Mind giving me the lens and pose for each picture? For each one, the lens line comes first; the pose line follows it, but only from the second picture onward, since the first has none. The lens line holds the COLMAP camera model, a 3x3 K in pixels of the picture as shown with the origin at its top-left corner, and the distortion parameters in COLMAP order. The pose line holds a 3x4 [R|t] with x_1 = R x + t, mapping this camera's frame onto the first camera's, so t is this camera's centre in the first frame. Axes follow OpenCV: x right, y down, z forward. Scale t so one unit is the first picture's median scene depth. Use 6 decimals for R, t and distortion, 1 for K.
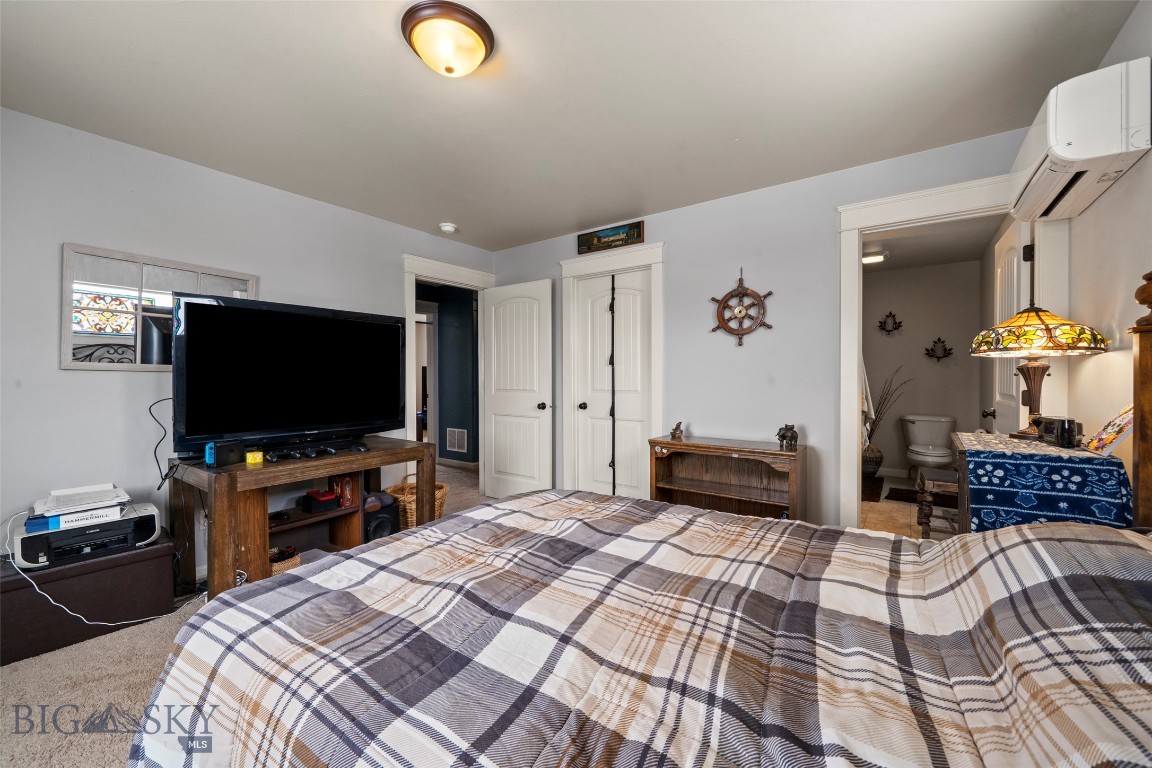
lens RADIAL K [[457.4, 0, 573.3], [0, 457.4, 377.3], [0, 0, 1]] dist [-0.002028, 0.000151]
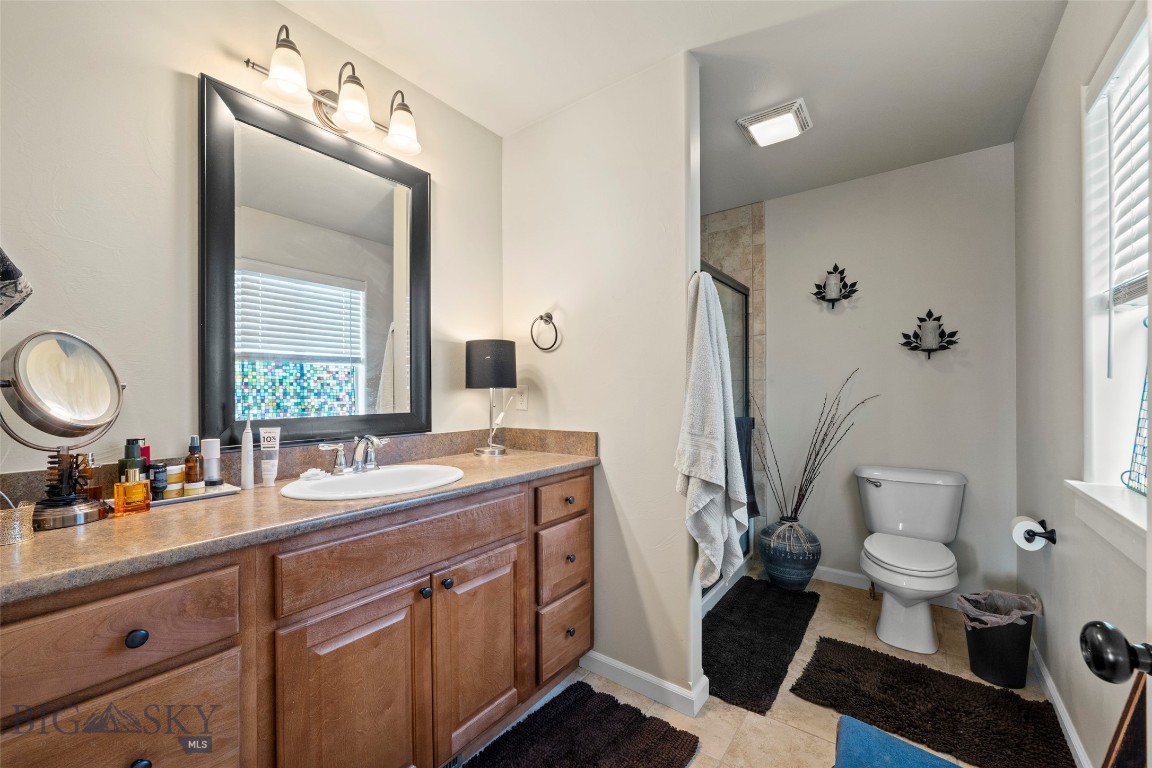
lens RADIAL K [[457.4, 0, 578.8], [0, 457.4, 384.5], [0, 0, 1]] dist [-0.002028, 0.000151]
pose [[0.999825, -0.007813, -0.016980, 0.431714], [0.007571, 0.999869, -0.014319, -0.002611], [0.017090, 0.014188, 0.999753, 0.503473]]
